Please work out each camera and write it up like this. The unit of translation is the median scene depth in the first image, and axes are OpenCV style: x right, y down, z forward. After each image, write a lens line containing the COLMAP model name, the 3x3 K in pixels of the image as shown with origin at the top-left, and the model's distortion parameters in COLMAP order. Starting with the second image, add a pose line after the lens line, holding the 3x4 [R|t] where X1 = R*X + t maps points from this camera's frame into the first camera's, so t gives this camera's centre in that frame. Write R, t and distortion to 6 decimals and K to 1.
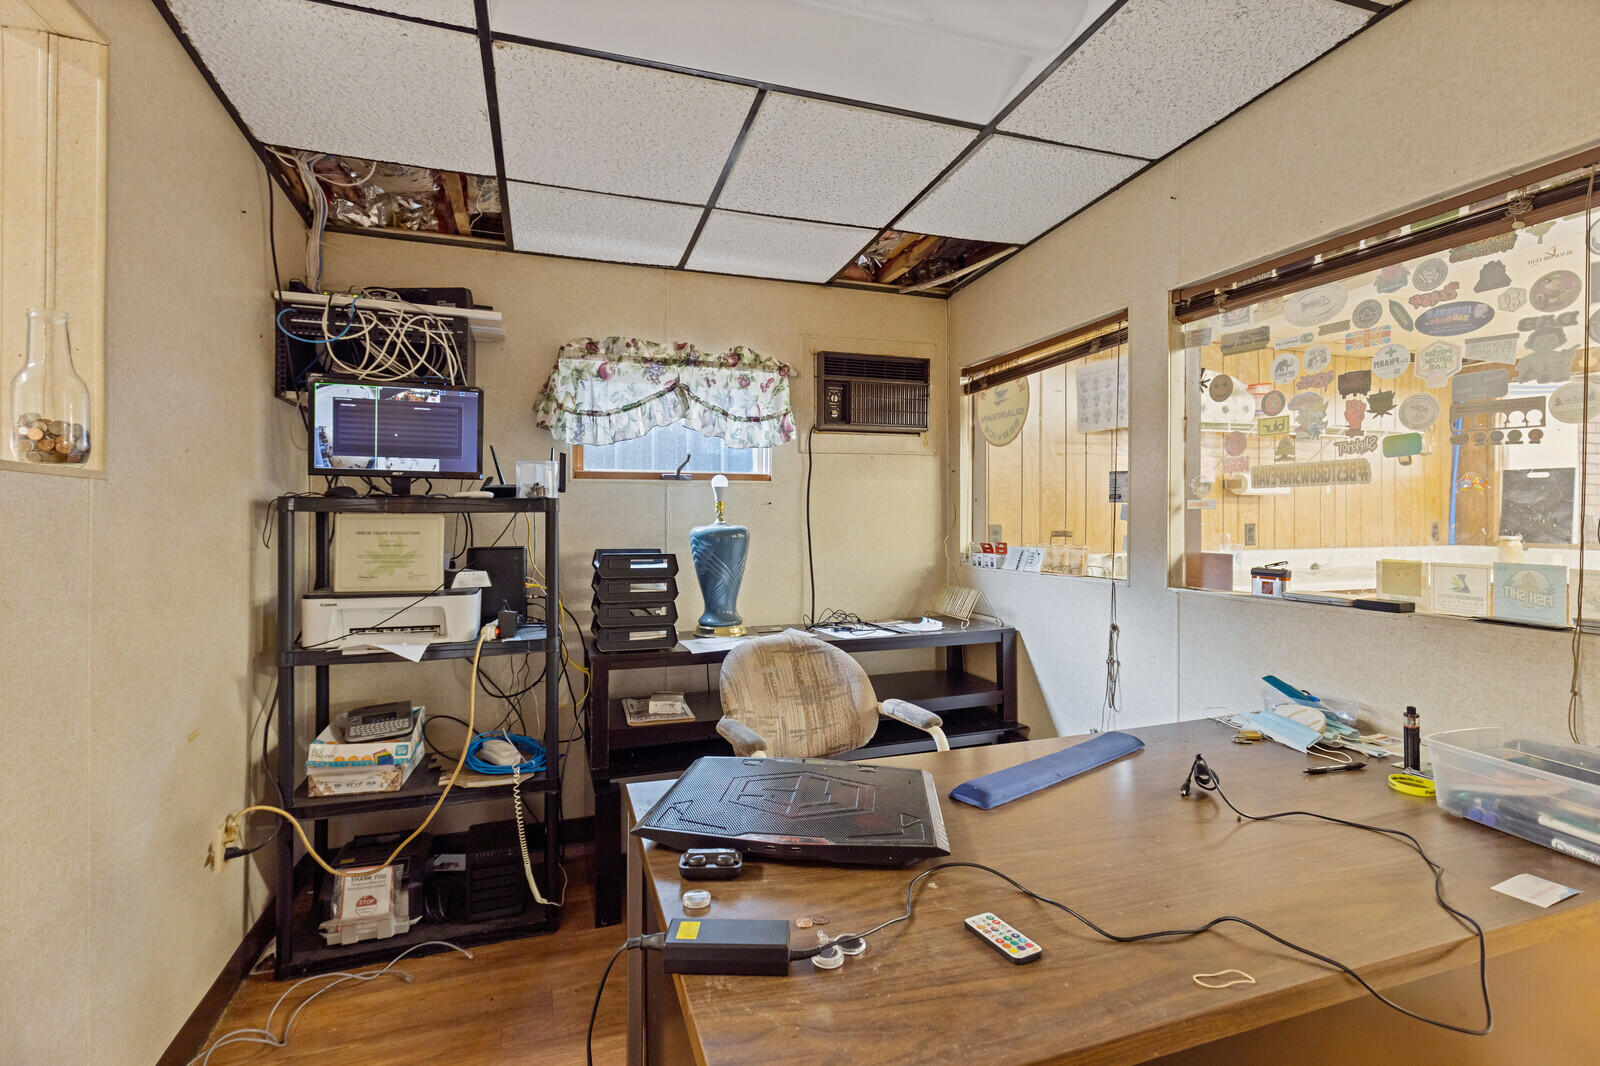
lens RADIAL K [[731.9, 0, 798.0], [0, 731.9, 524.6], [0, 0, 1]] dist [-0.000166, -0.000832]
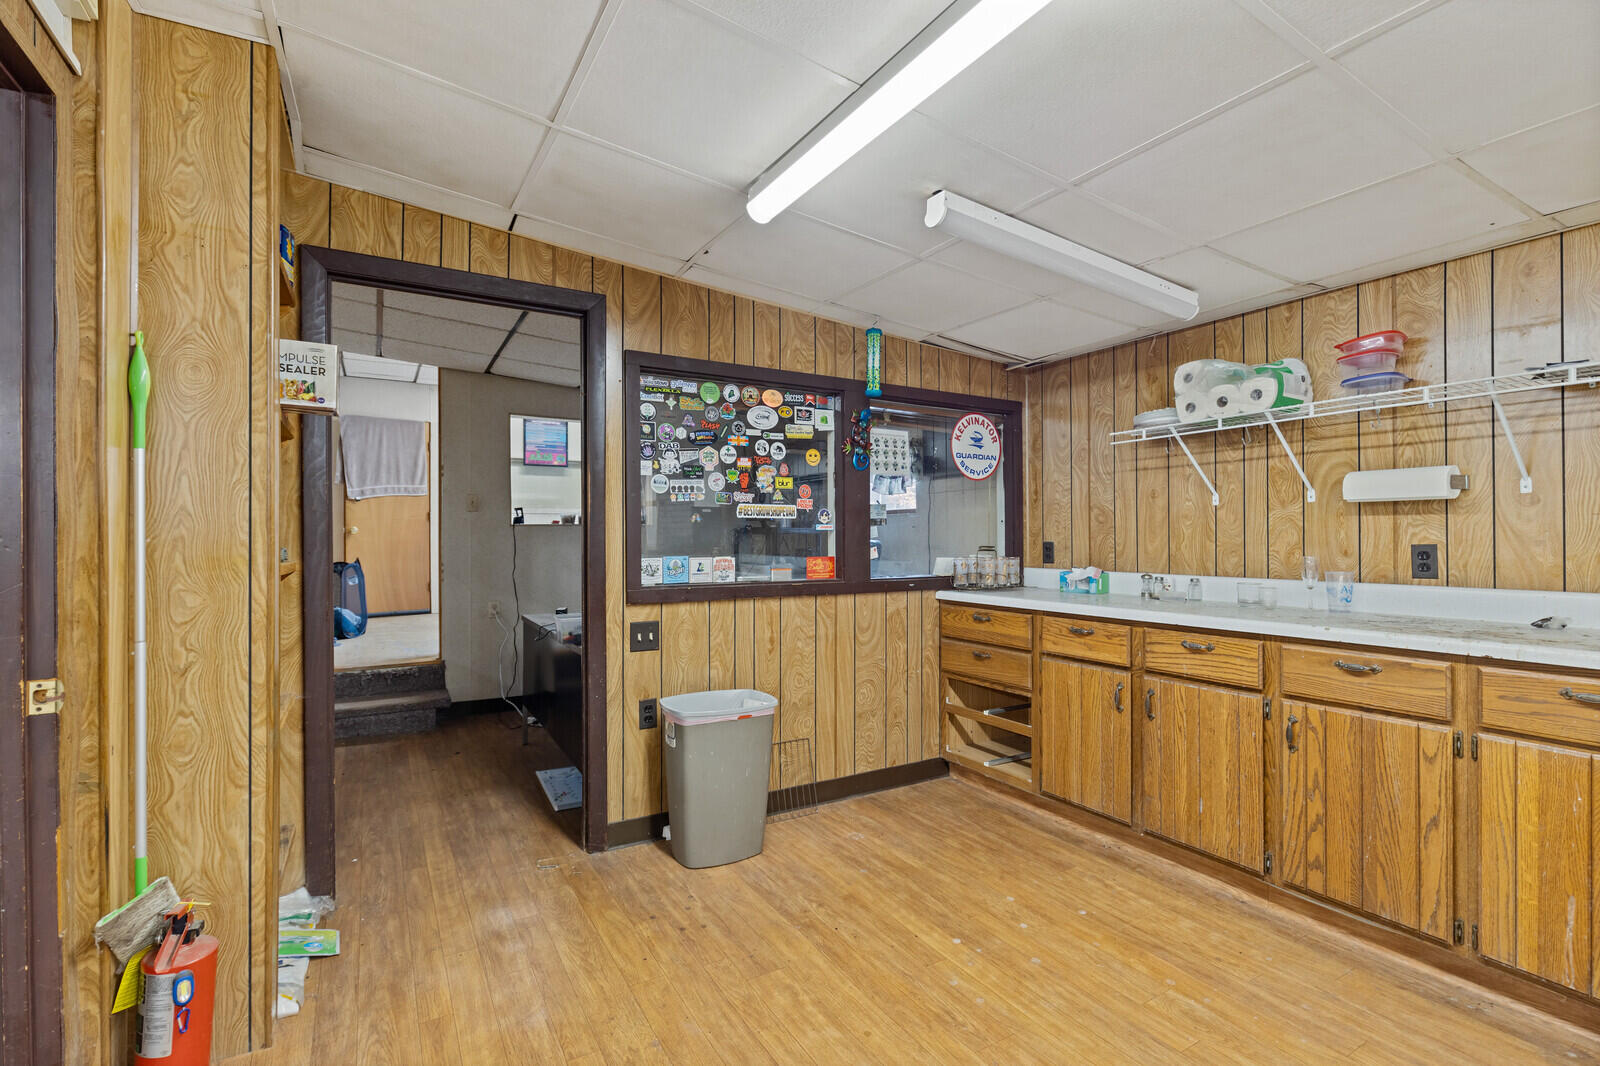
lens RADIAL K [[731.9, 0, 800.4], [0, 731.9, 534.4], [0, 0, 1]] dist [-0.000166, -0.000832]
pose [[0.203915, -0.000800, -0.978988, 1.272297], [-0.002537, 0.999996, -0.001346, -0.008861], [0.978985, 0.002758, 0.203912, 0.372601]]
